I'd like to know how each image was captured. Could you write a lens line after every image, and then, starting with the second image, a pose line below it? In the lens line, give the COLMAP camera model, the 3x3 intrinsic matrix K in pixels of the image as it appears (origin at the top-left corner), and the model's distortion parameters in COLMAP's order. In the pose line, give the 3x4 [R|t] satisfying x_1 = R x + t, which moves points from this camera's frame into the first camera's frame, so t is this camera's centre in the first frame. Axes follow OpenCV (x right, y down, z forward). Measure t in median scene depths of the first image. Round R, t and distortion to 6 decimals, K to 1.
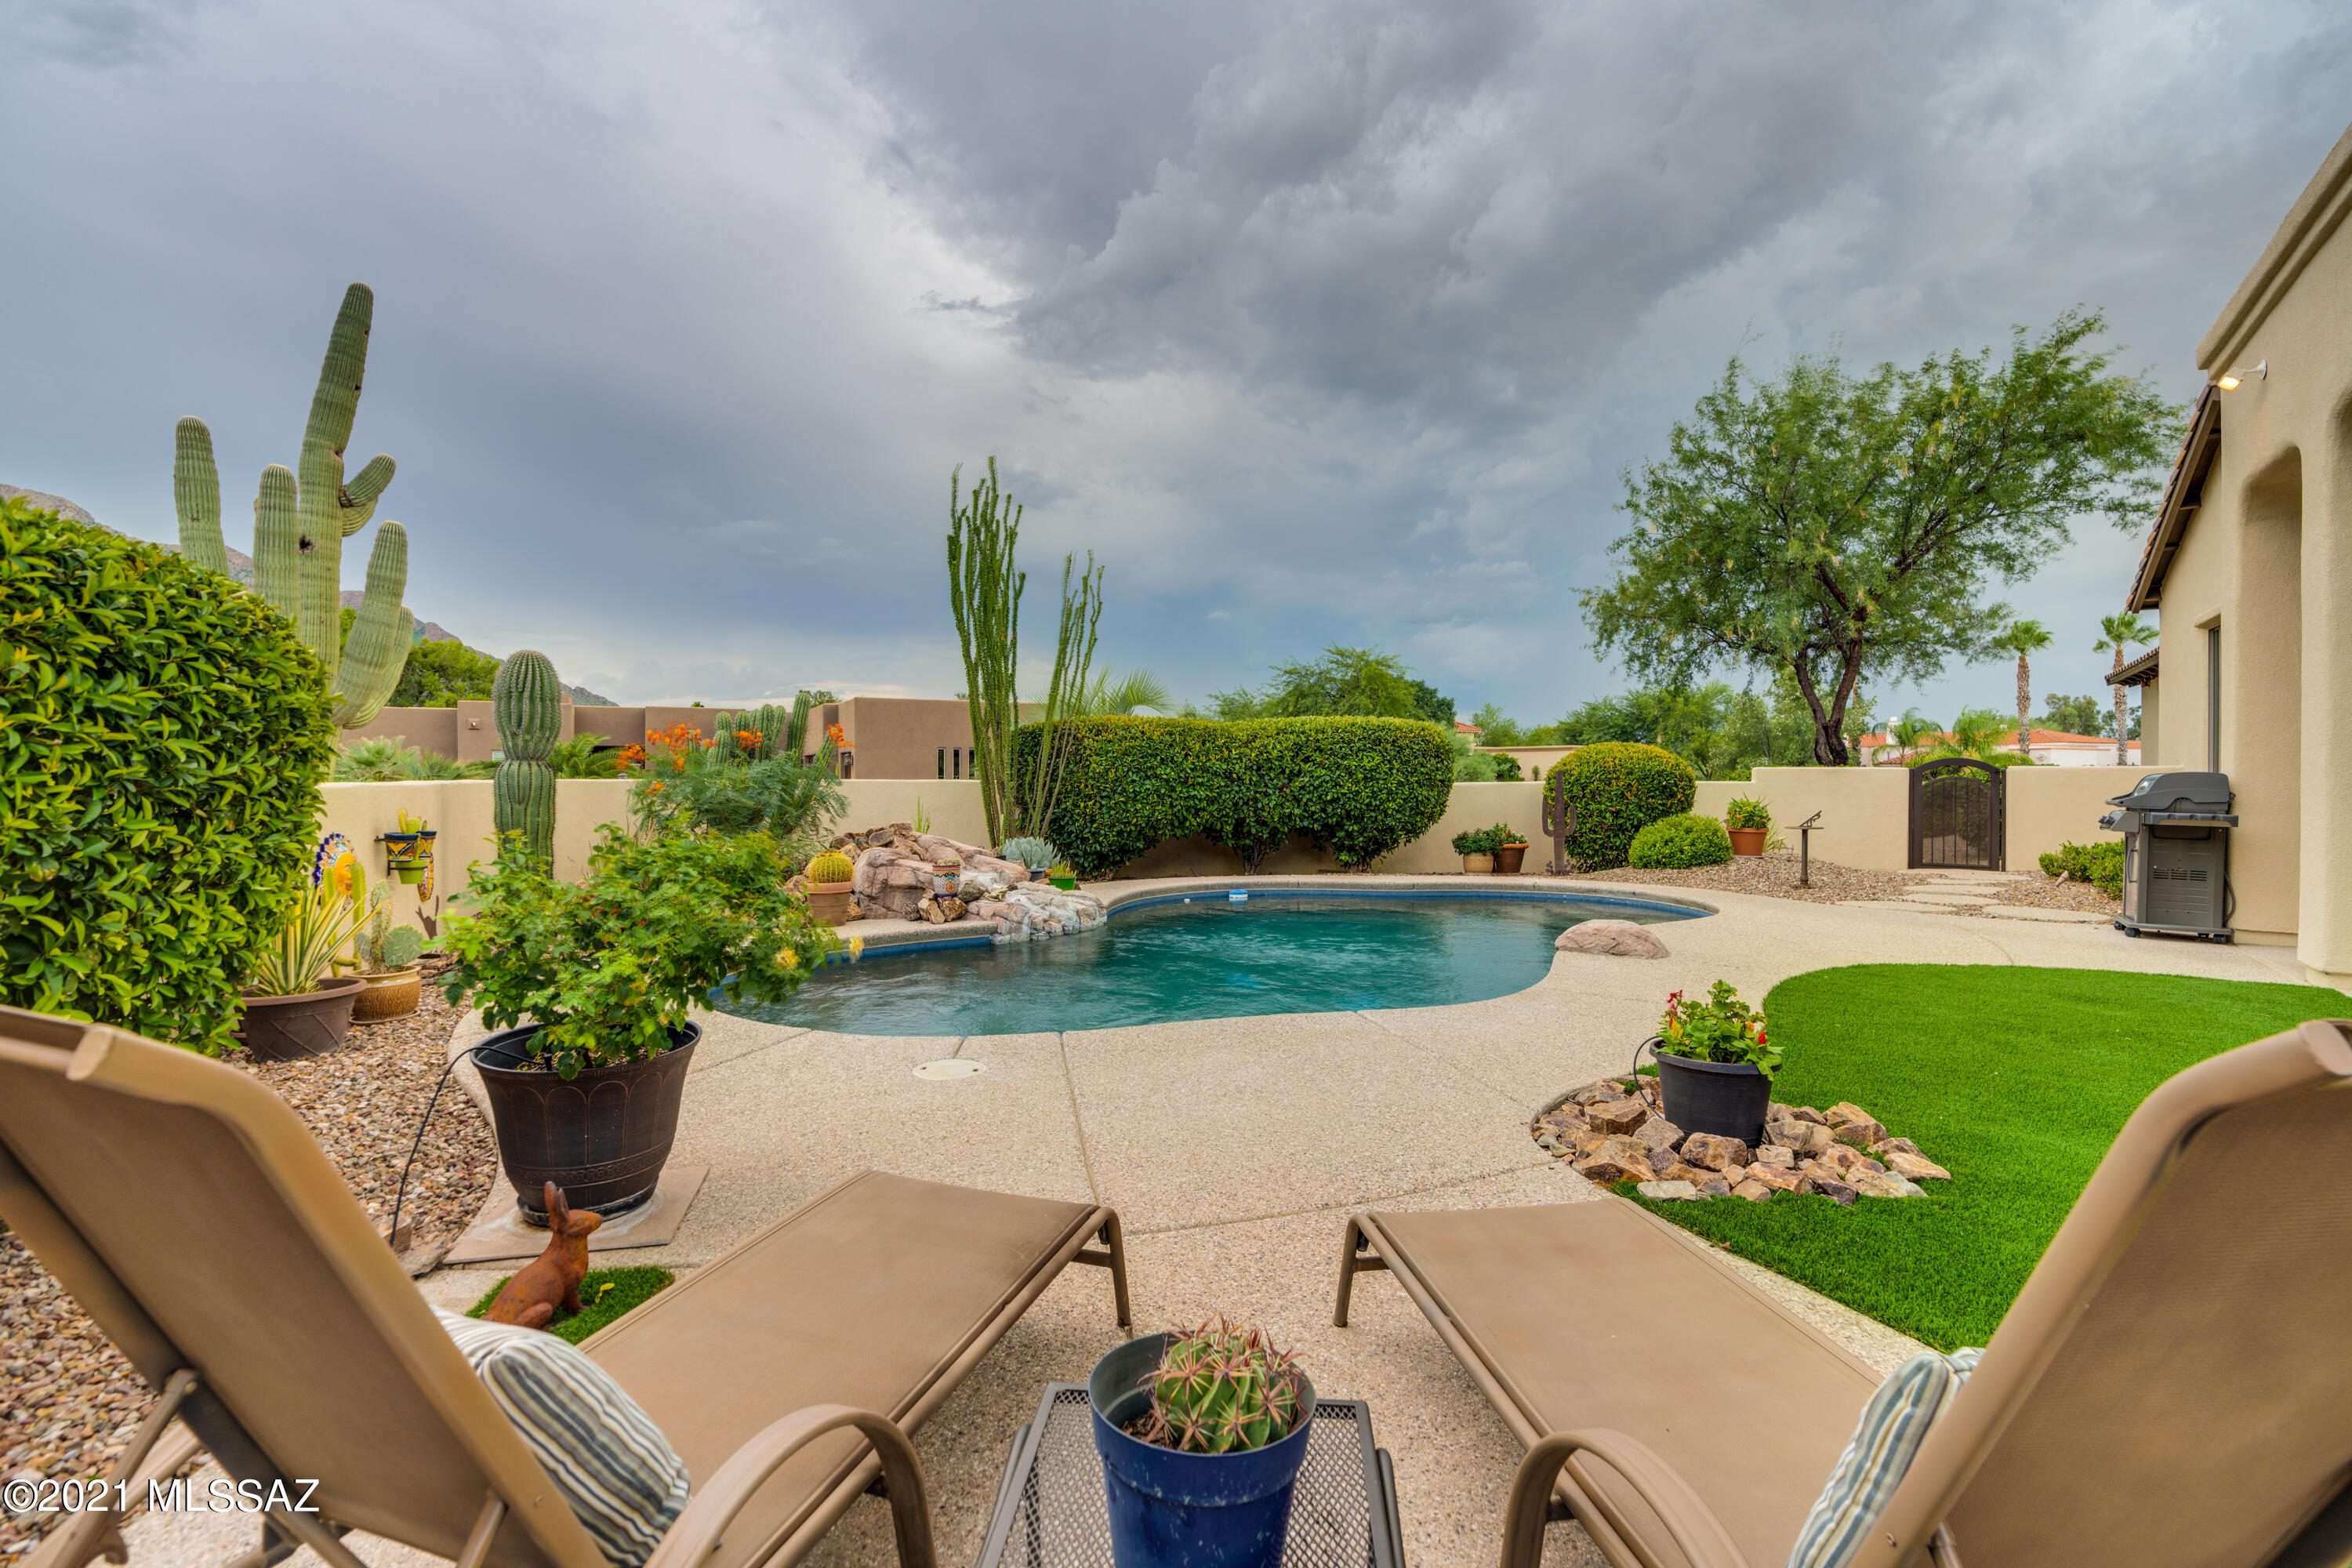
lens RADIAL K [[1061.6, 0, 1176.0], [0, 1061.6, 784.0], [0, 0, 1]] dist [-0.000889, -0.000079]
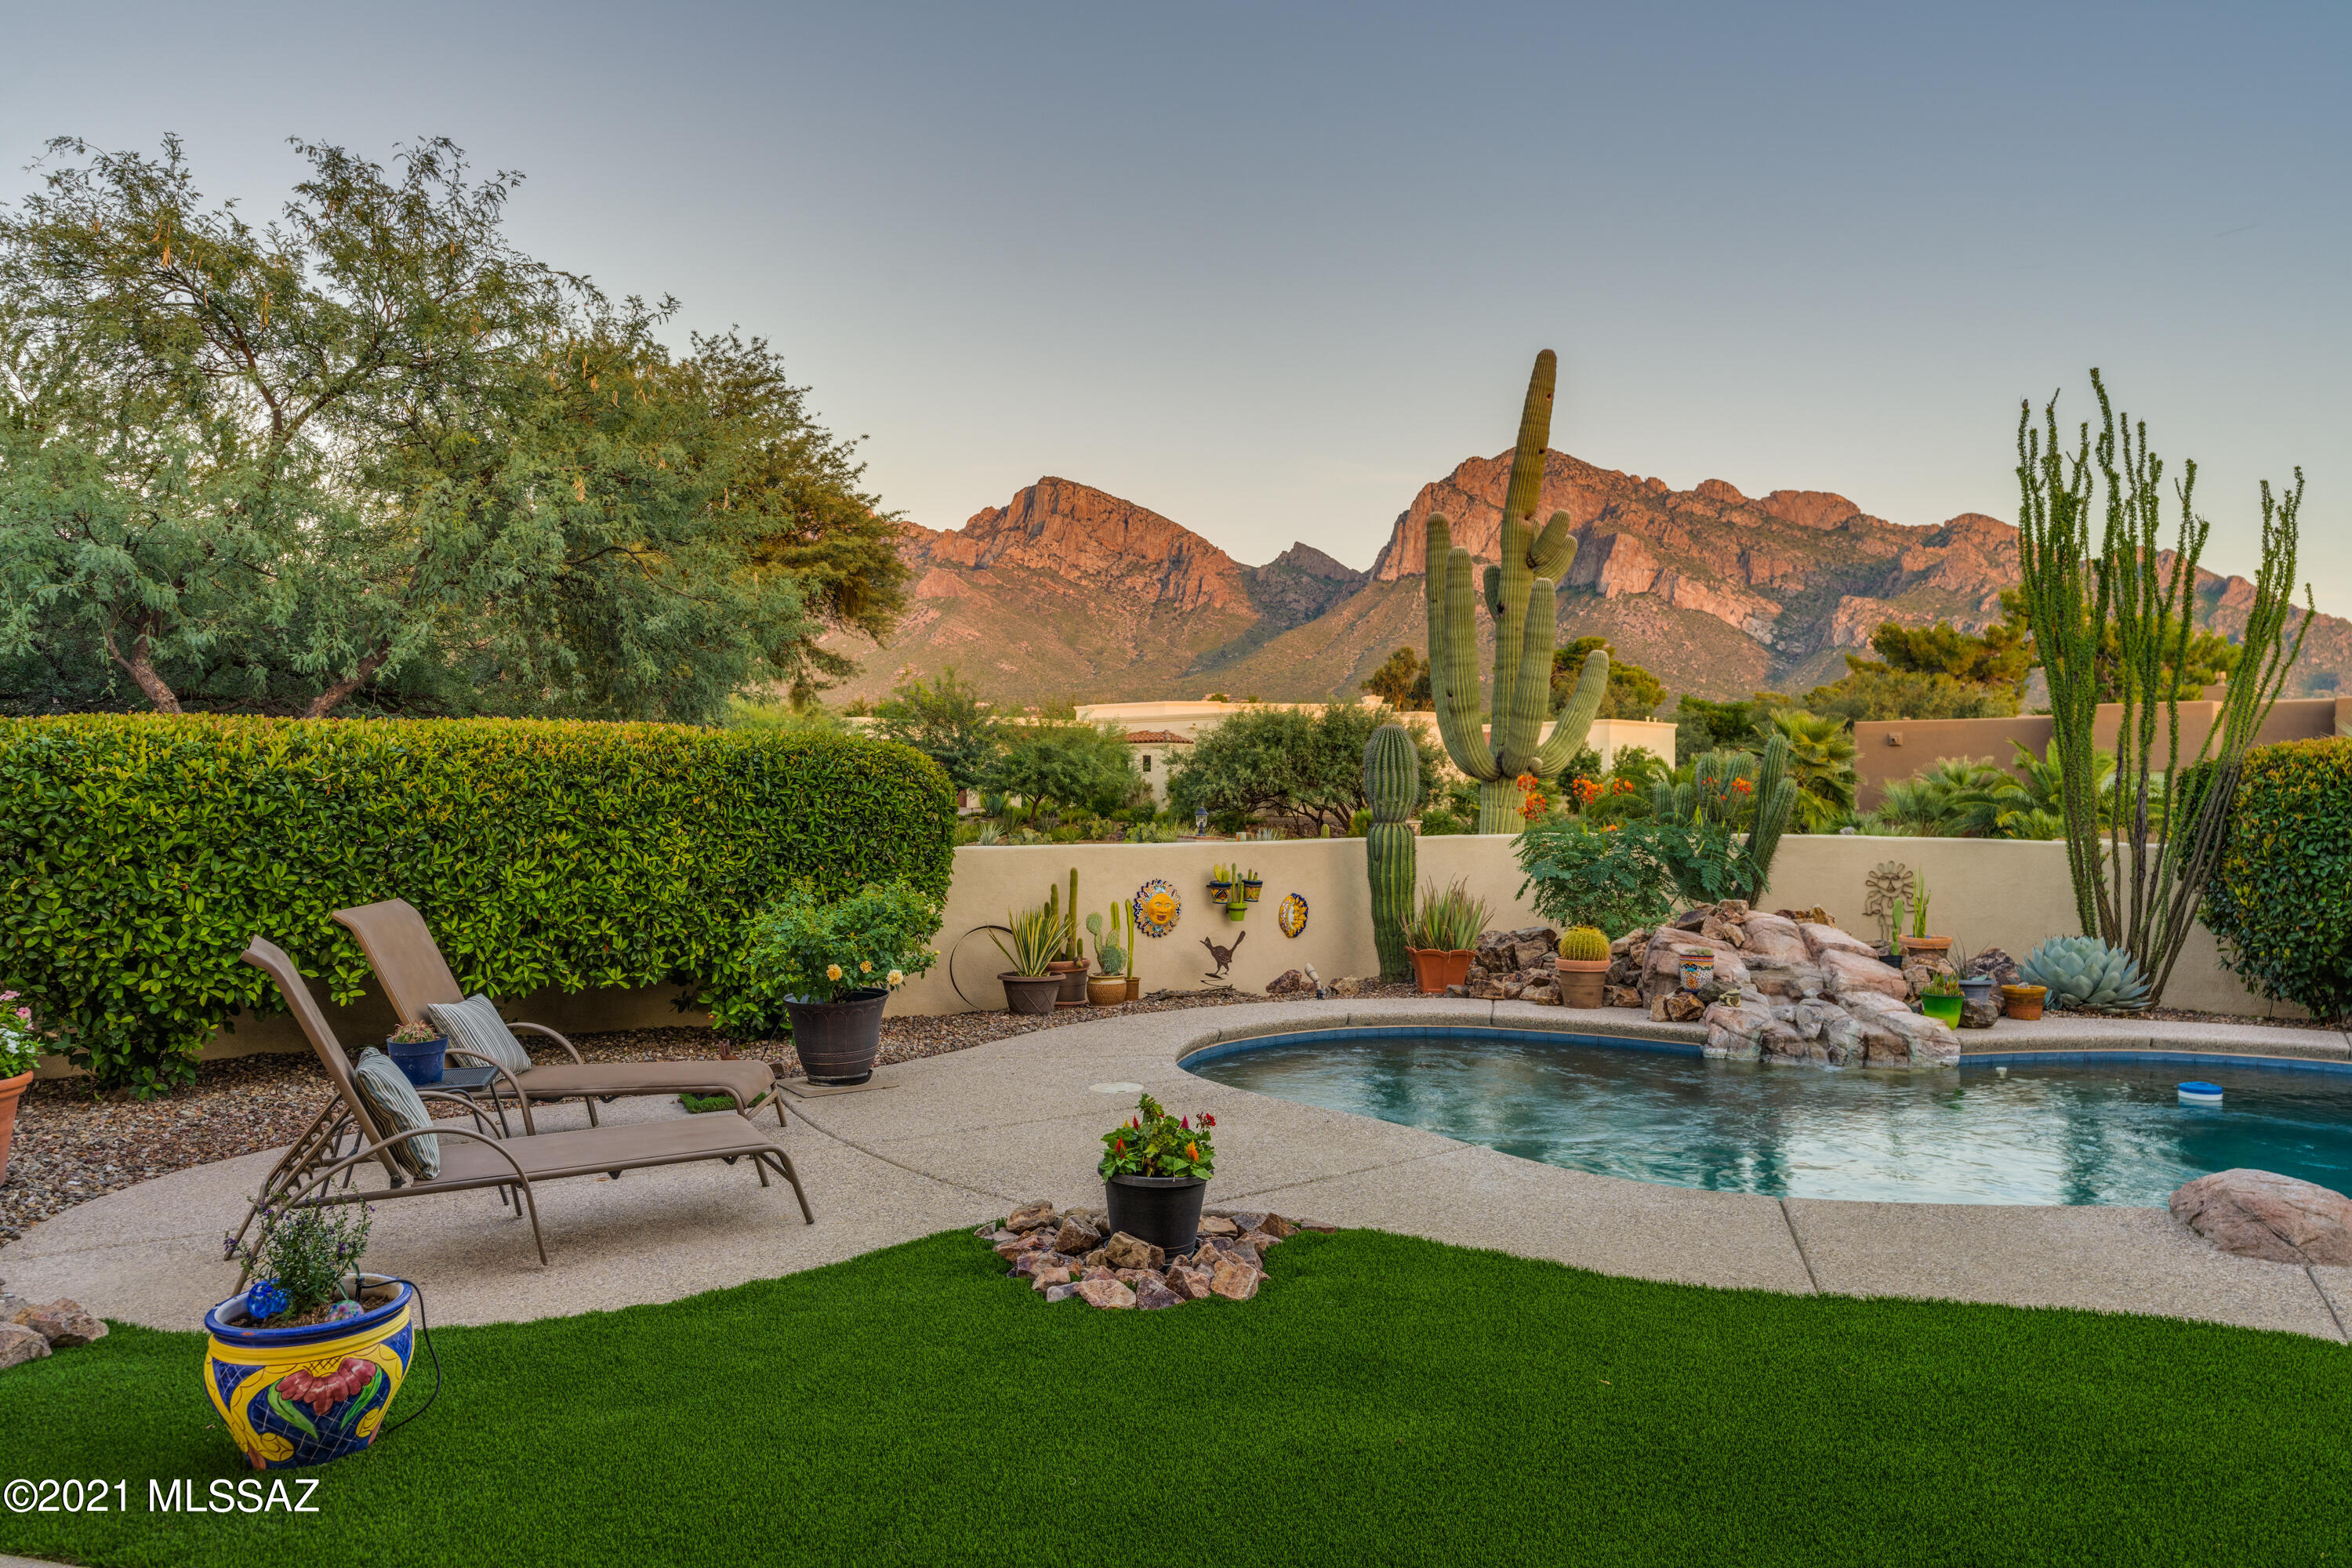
lens RADIAL K [[1545.2, 0, 1176.0], [0, 1545.2, 784.0], [0, 0, 1]] dist [0.000963, -0.000802]
pose [[0.350210, -0.006512, -0.936649, 0.523111], [-0.009633, 0.999898, -0.010554, -0.026966], [0.936622, 0.012719, 0.350111, 0.135630]]
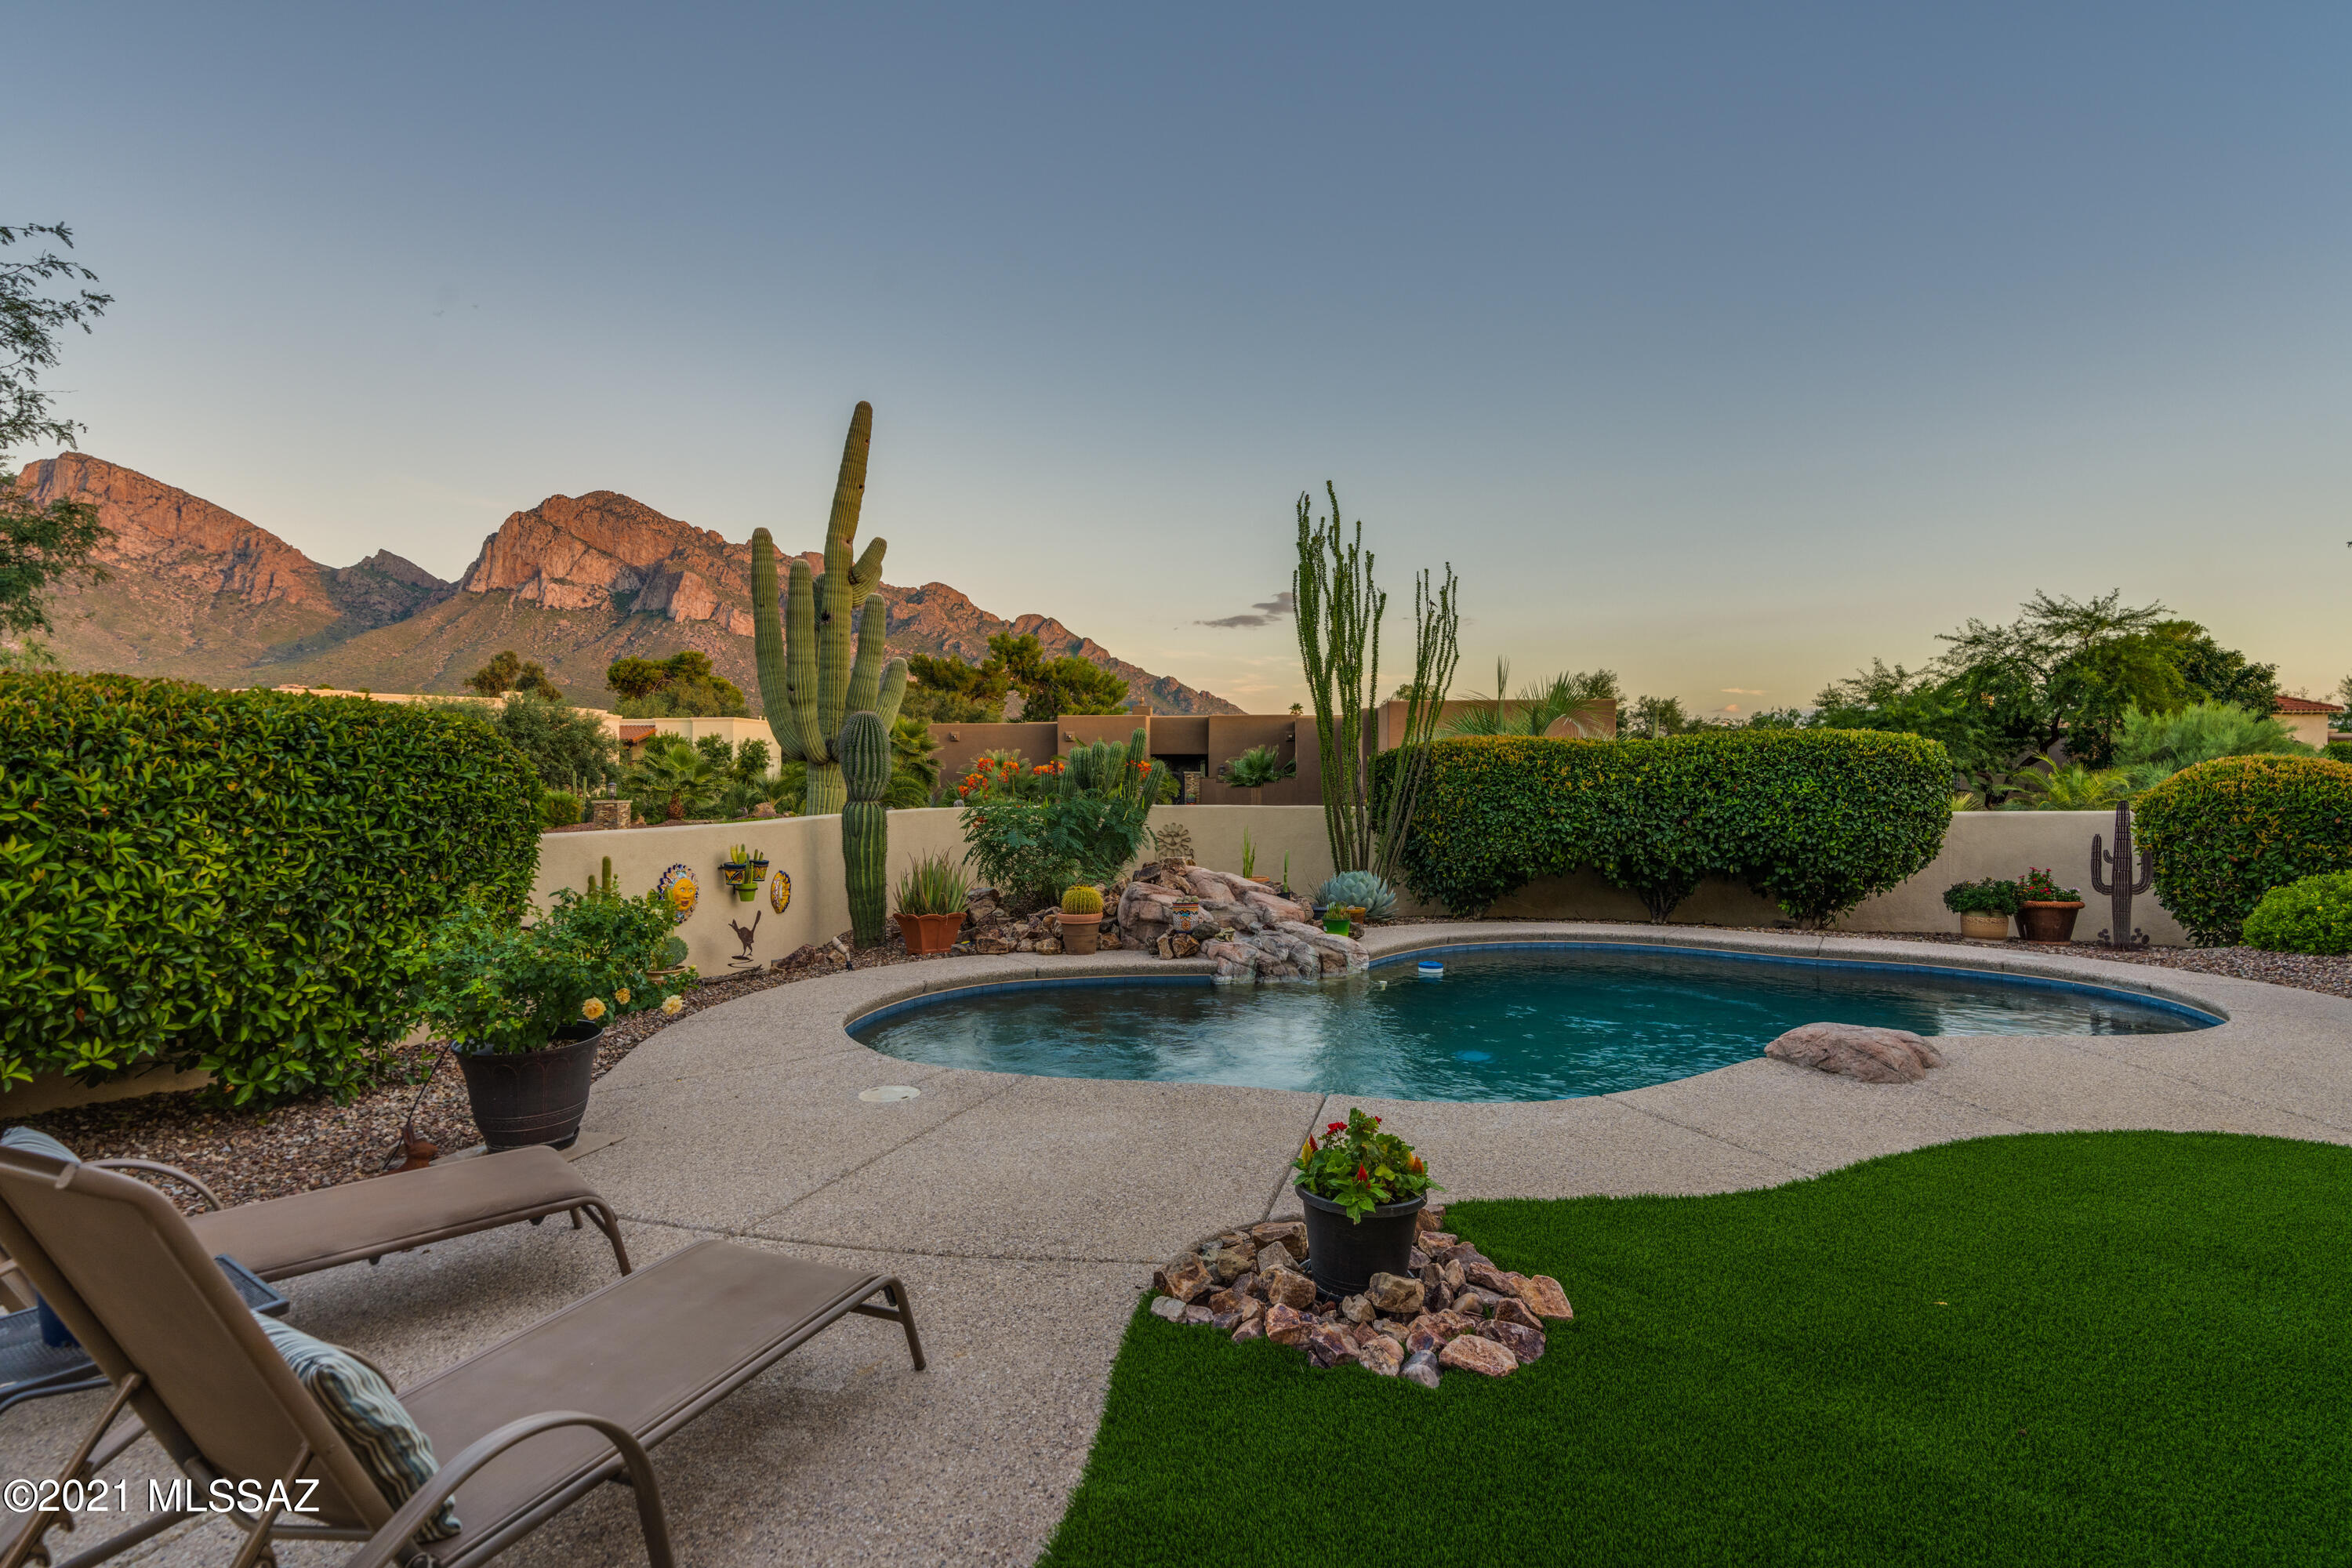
lens RADIAL K [[1172.7, 0, 1163.4], [0, 1172.7, 783.4], [0, 0, 1]] dist [-0.004801, 0.001103]
pose [[0.854910, -0.001229, -0.518775, 0.240394], [0.000448, 0.999999, -0.001630, -0.025034], [0.518776, 0.001161, 0.854909, 0.014307]]
